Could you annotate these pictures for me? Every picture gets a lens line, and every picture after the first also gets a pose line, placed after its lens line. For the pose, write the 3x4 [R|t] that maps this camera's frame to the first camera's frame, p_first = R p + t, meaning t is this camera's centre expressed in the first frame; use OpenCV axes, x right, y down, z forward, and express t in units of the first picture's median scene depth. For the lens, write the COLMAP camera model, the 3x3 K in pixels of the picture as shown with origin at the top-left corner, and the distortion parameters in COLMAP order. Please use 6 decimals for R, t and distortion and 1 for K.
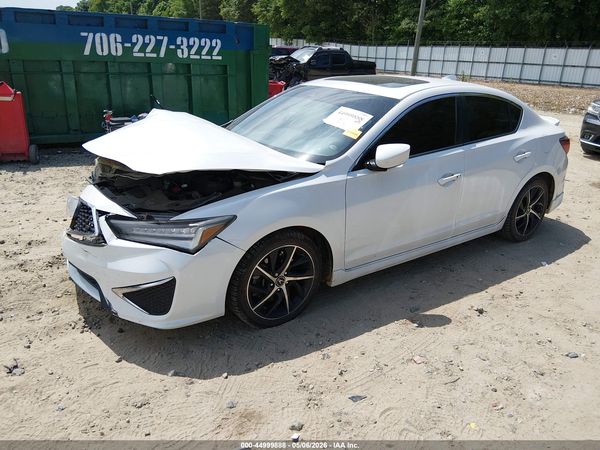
lens RADIAL K [[449.5, 0, 300.0], [0, 449.5, 225.0], [0, 0, 1]] dist [0.102336, -0.180114]
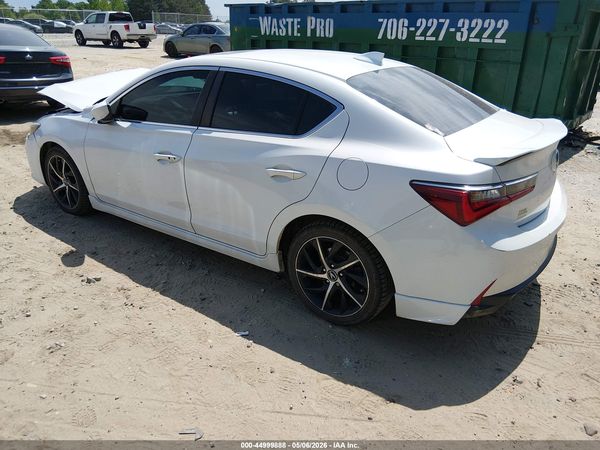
lens RADIAL K [[449.5, 0, 300.0], [0, 449.5, 225.0], [0, 0, 1]] dist [0.102336, -0.180114]
pose [[0.337687, 0.342411, -0.876768, 0.617066], [-0.335945, 0.913980, 0.227555, -0.134431], [0.879266, 0.217703, 0.423671, 0.426614]]
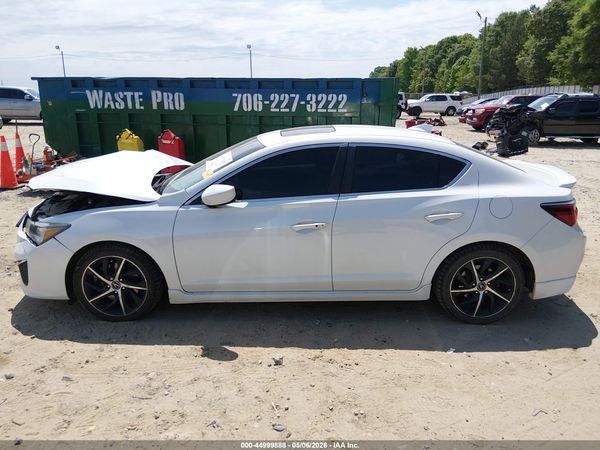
lens RADIAL K [[449.5, 0, 300.0], [0, 449.5, 225.0], [0, 0, 1]] dist [0.102336, -0.180114]
pose [[0.819650, 0.120072, -0.560140, 0.420888], [-0.177345, 0.982938, -0.048804, -0.026660], [0.544723, 0.139340, 0.826959, 0.086857]]
